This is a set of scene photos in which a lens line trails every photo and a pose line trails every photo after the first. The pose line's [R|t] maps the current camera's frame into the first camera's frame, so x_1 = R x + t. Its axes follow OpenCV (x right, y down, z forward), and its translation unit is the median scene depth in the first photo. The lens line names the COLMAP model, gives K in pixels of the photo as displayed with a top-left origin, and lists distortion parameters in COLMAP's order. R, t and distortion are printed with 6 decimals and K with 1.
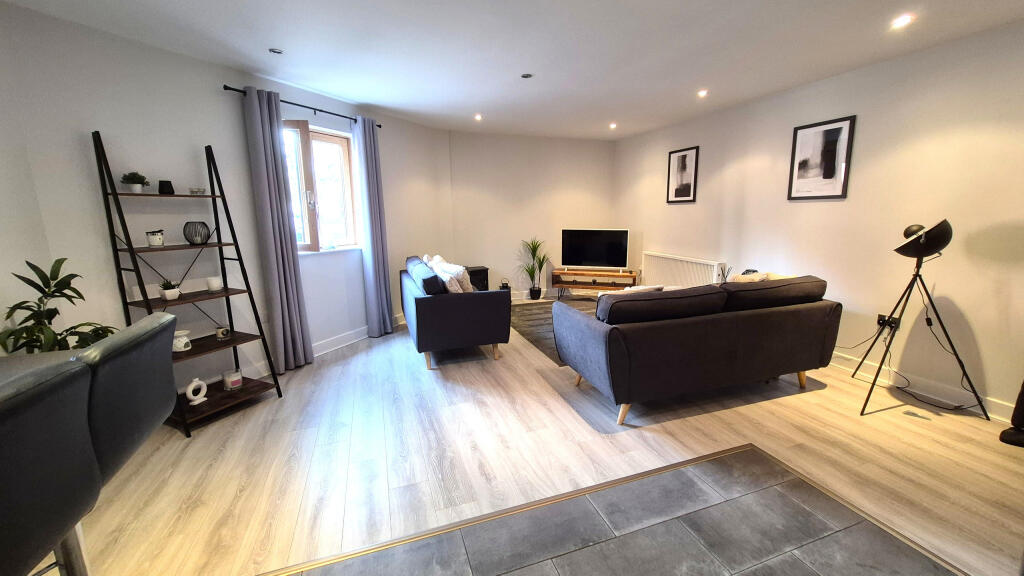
lens RADIAL K [[405.0, 0, 520.0], [0, 405.0, 285.7], [0, 0, 1]] dist [0.000423, -0.000029]
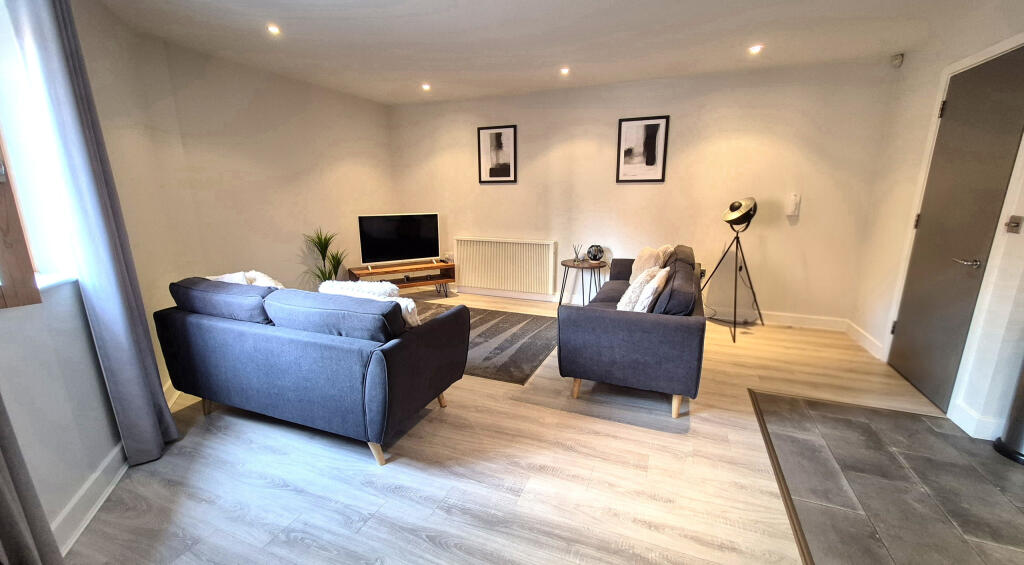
lens RADIAL K [[412.9, 0, 513.6], [0, 412.9, 293.1], [0, 0, 1]] dist [0.001940, 0.000042]
pose [[0.668788, -0.175530, 0.722435, -0.464123], [0.133356, 0.984291, 0.115701, -0.077771], [-0.731395, 0.018961, 0.681690, 0.427161]]
